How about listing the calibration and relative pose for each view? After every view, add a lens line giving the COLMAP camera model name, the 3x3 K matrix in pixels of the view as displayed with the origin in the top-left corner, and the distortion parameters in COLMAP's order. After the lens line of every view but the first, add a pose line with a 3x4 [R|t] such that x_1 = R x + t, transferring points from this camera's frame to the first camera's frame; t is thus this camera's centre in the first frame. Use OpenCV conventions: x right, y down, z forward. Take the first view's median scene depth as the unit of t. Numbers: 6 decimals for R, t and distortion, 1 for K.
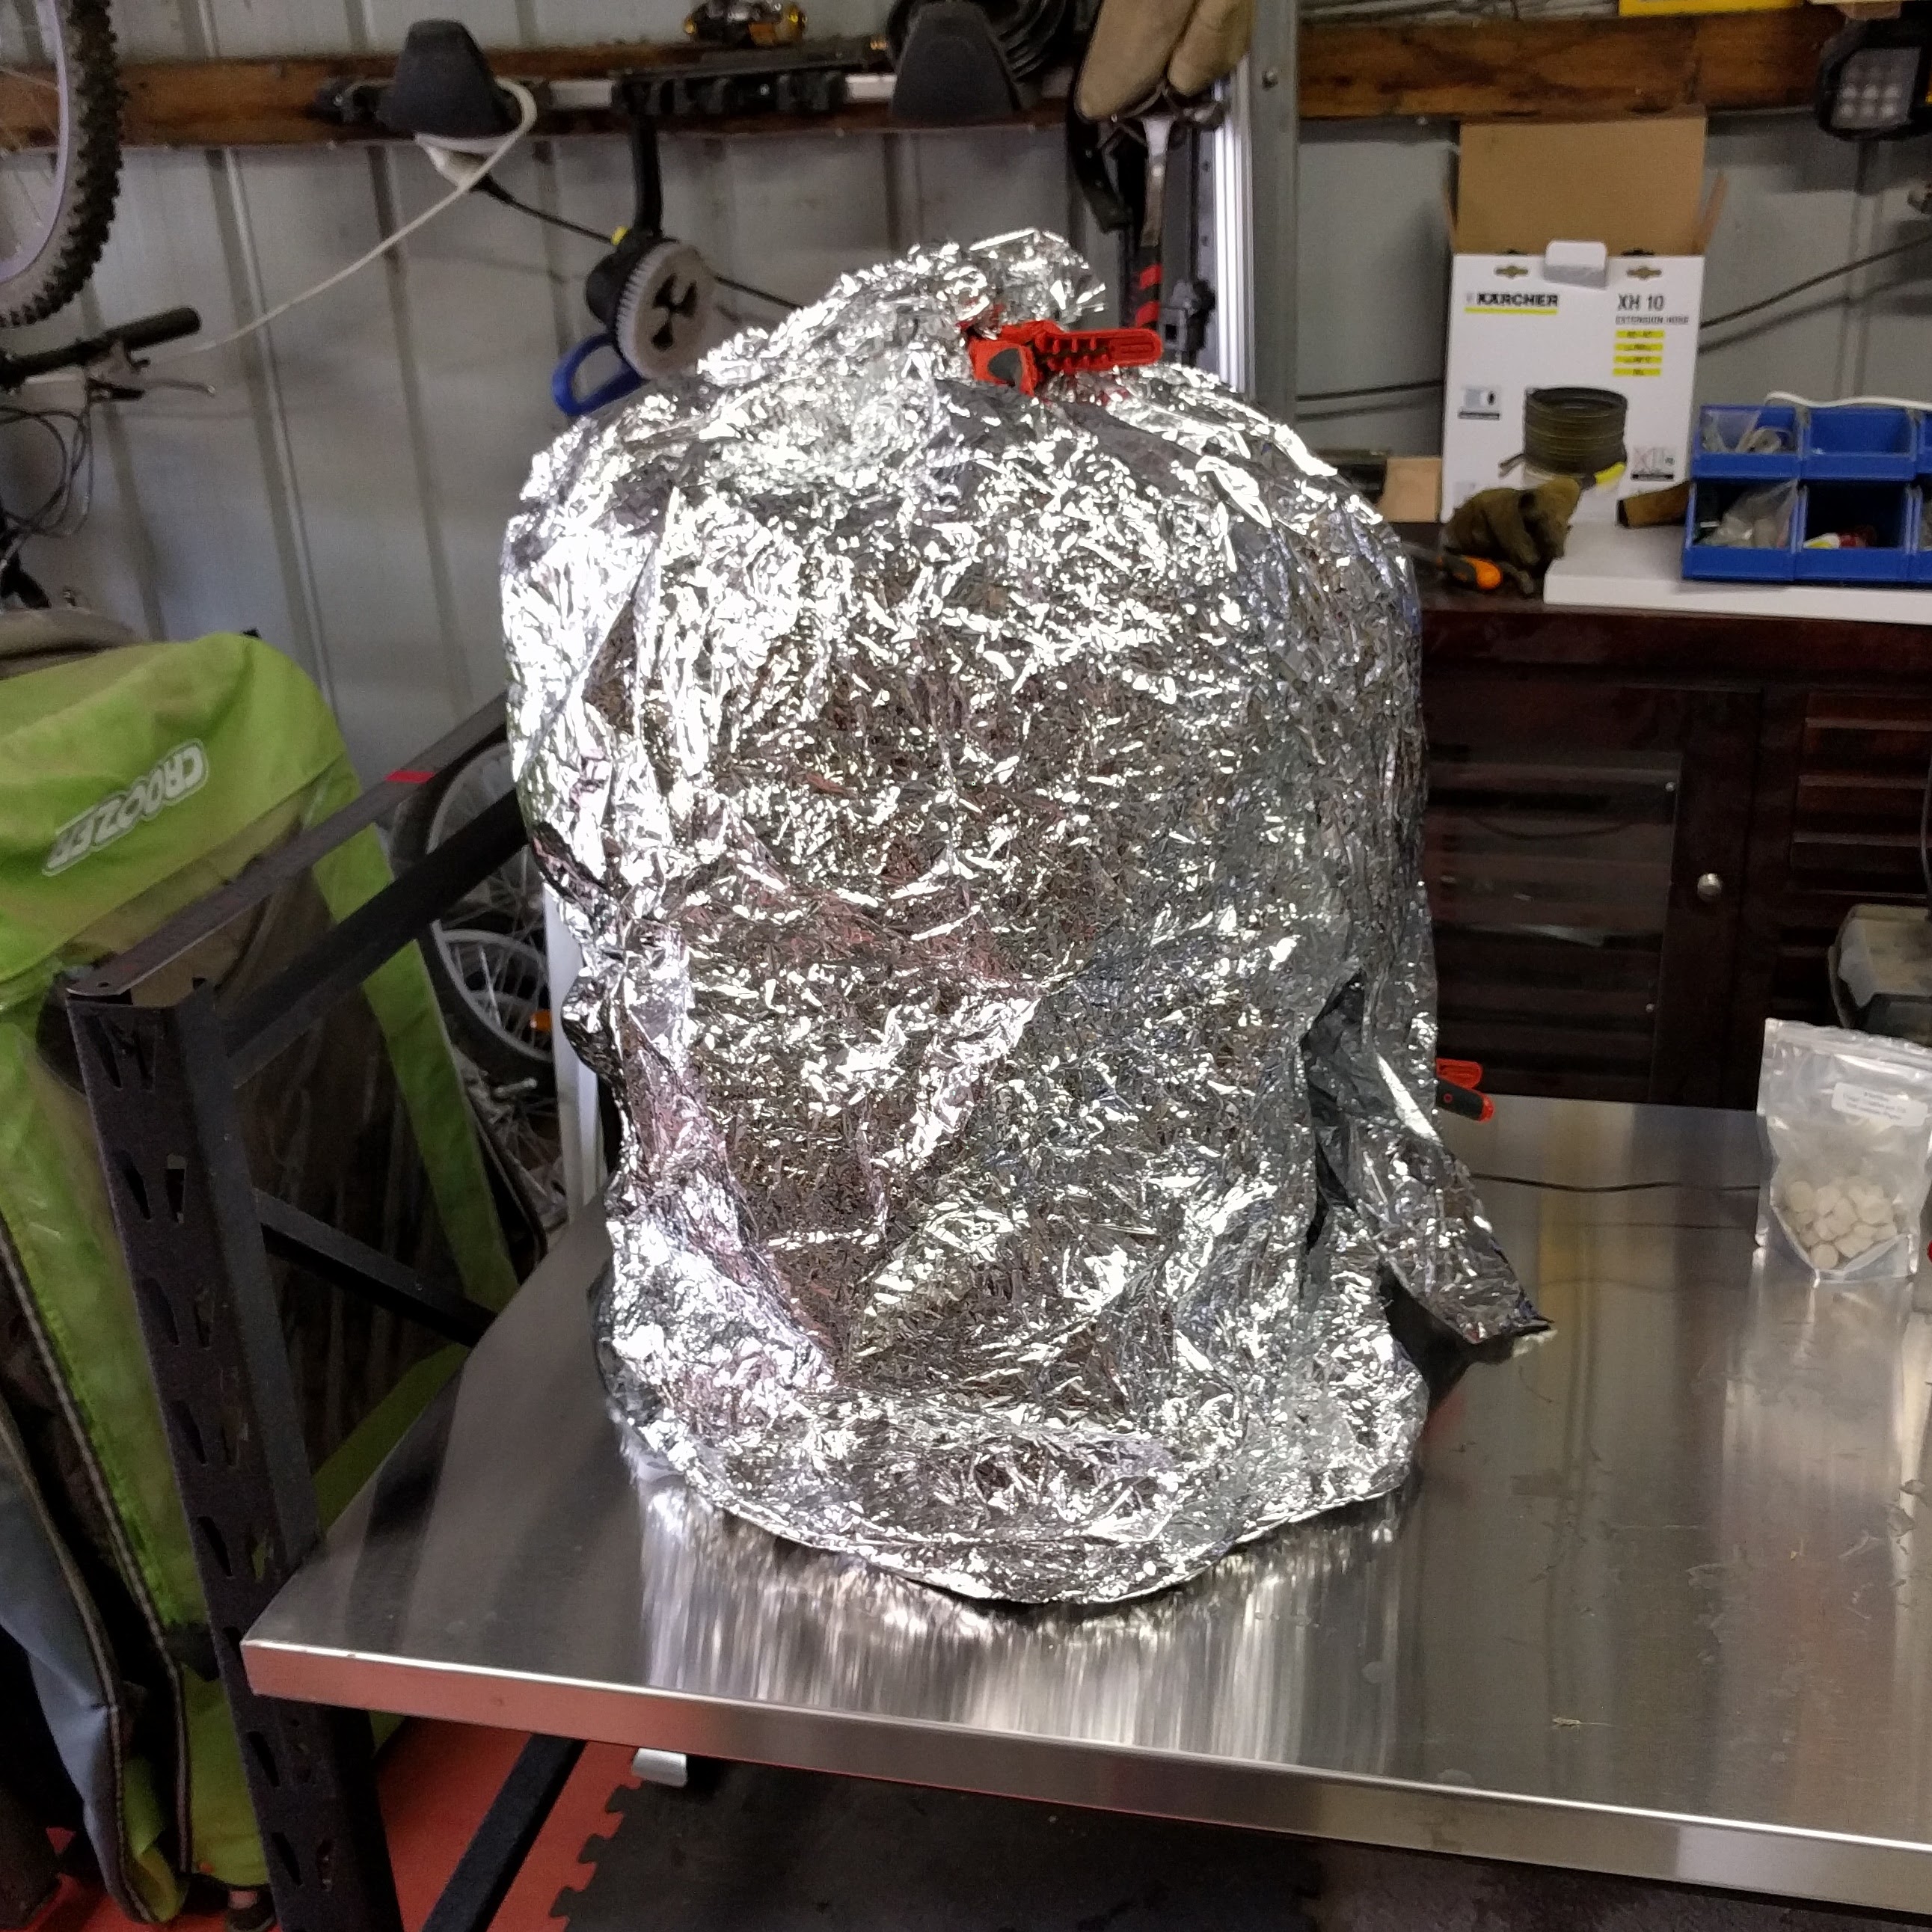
lens RADIAL K [[2211.1, 0, 1034.3], [0, 2211.1, 965.0], [0, 0, 1]] dist [-0.012101, 0.006277]
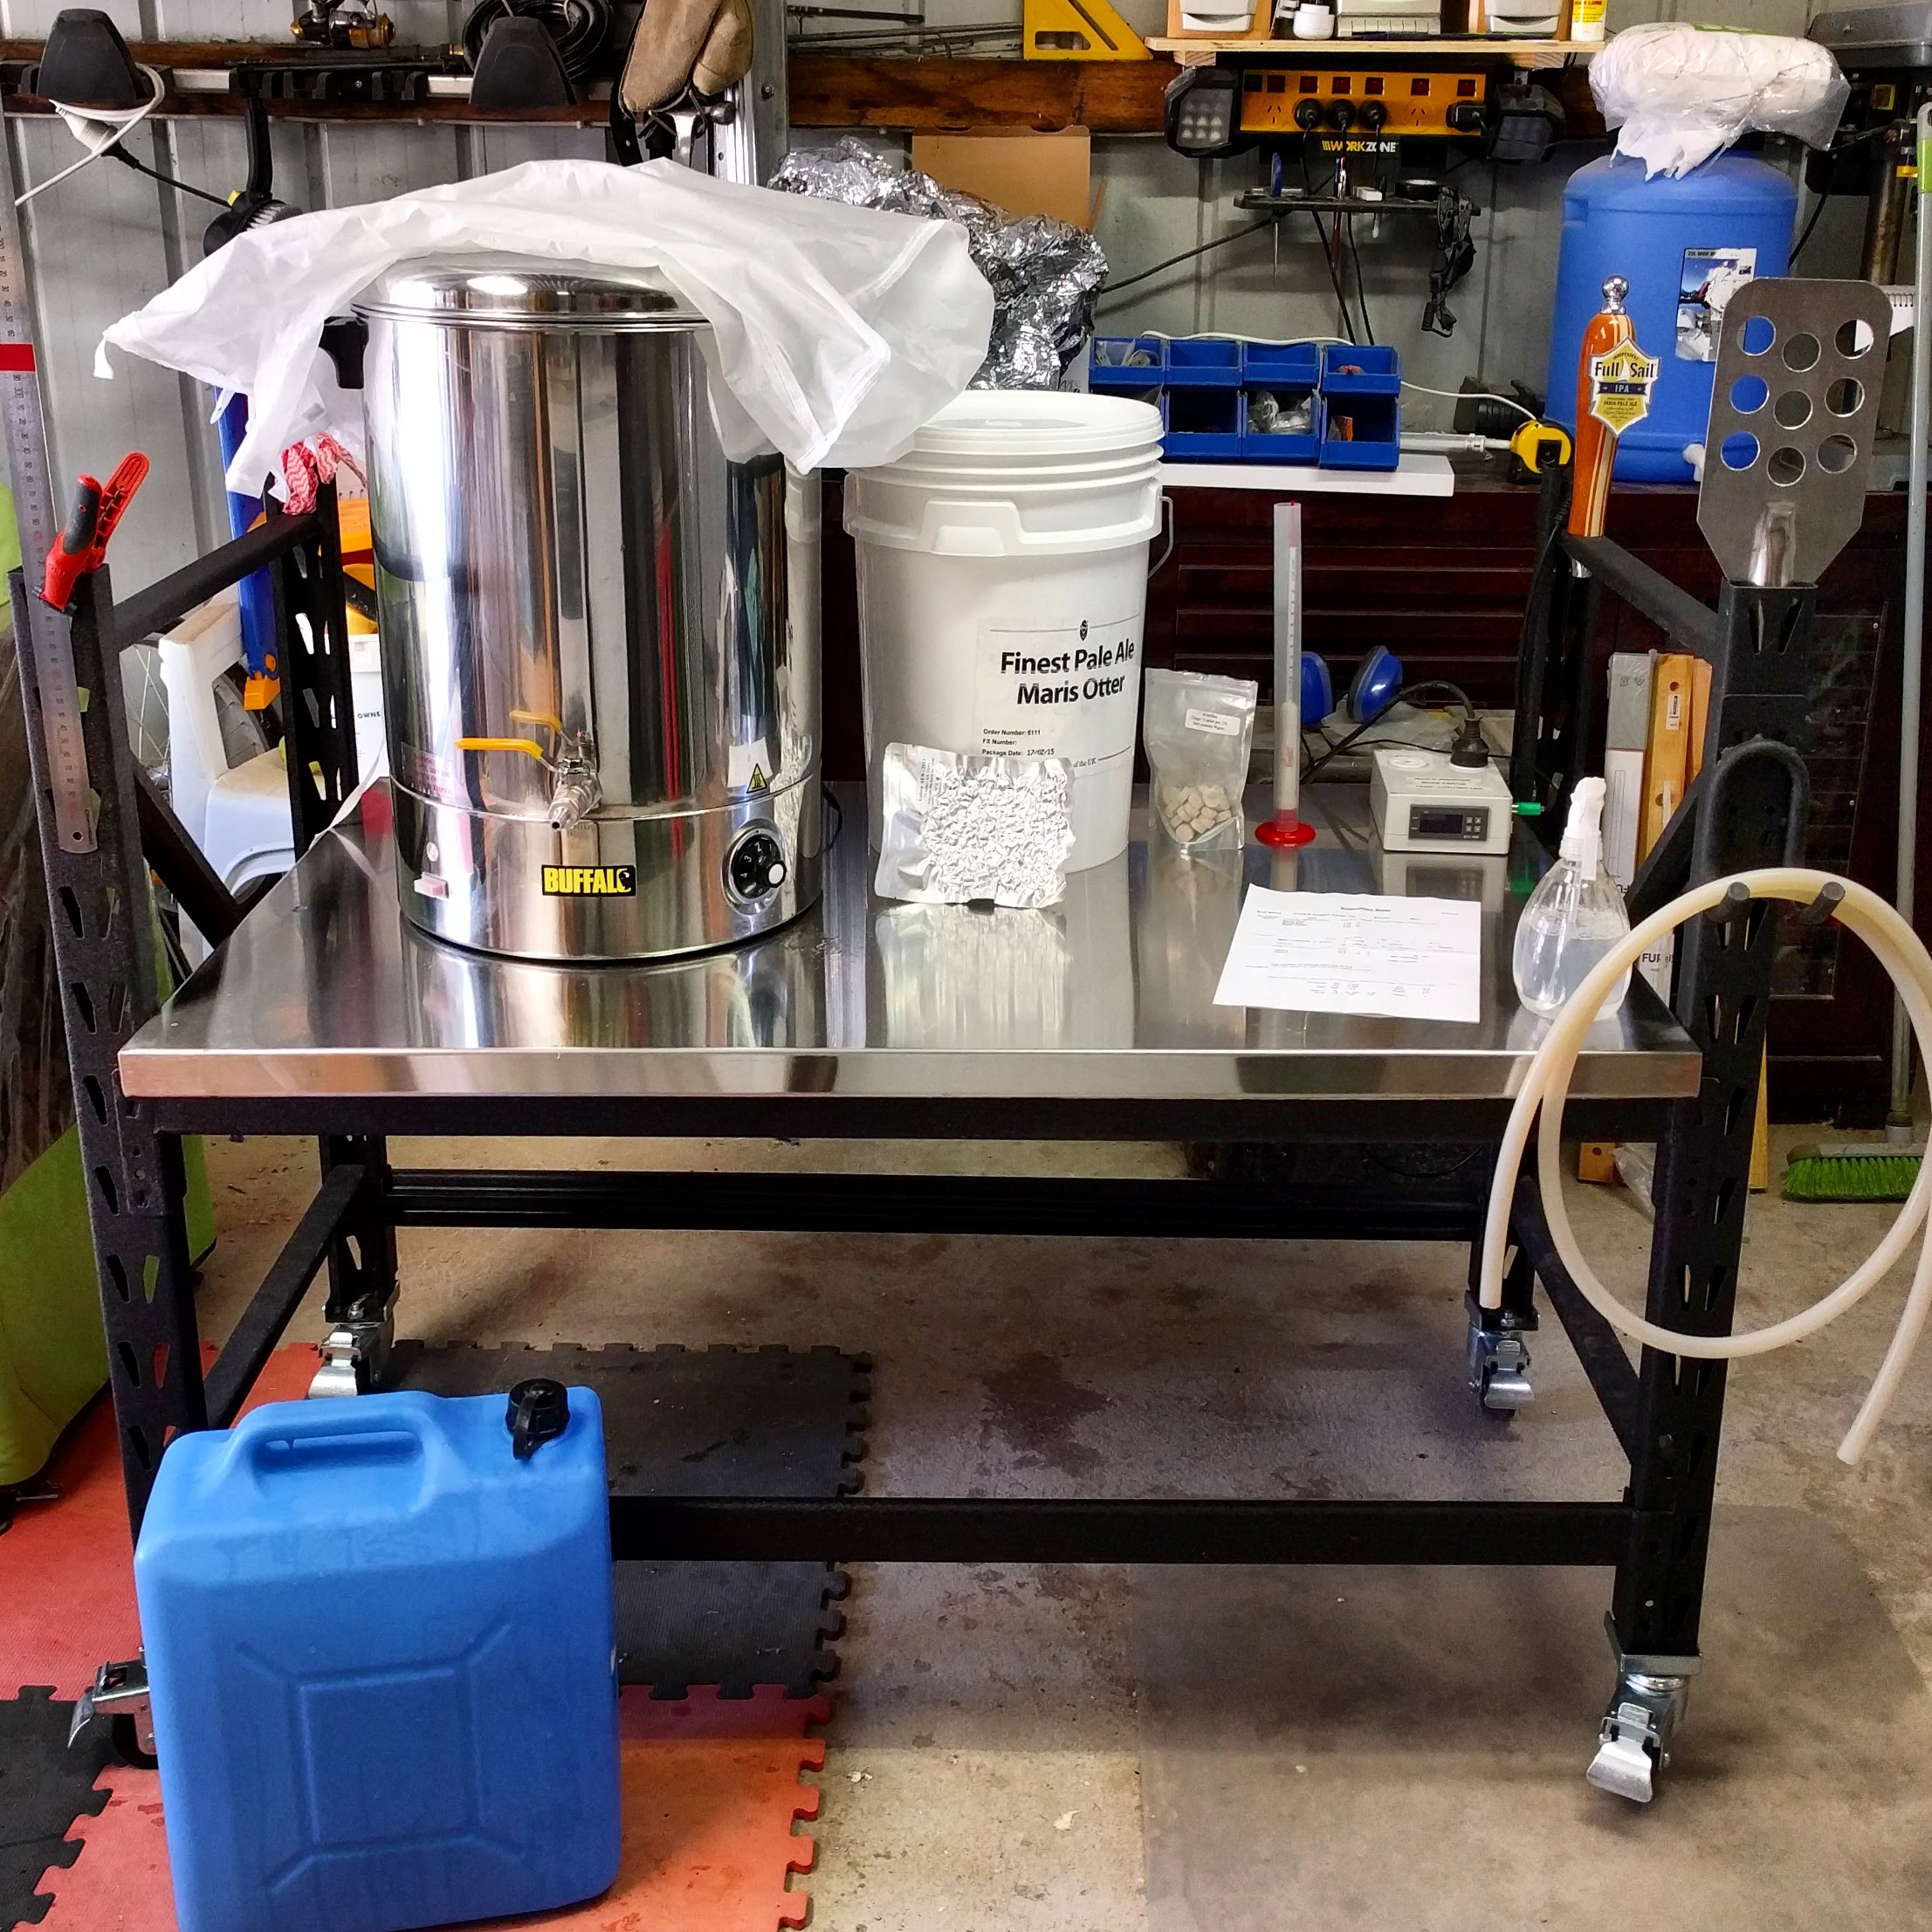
lens RADIAL K [[2211.1, 0, 1034.3], [0, 2211.1, 965.0], [0, 0, 1]] dist [-0.012101, 0.006277]
pose [[0.971962, -0.034160, 0.232644, -0.061004], [0.046570, 0.997758, -0.048056, 0.184281], [-0.230481, 0.057543, 0.971374, -0.277789]]
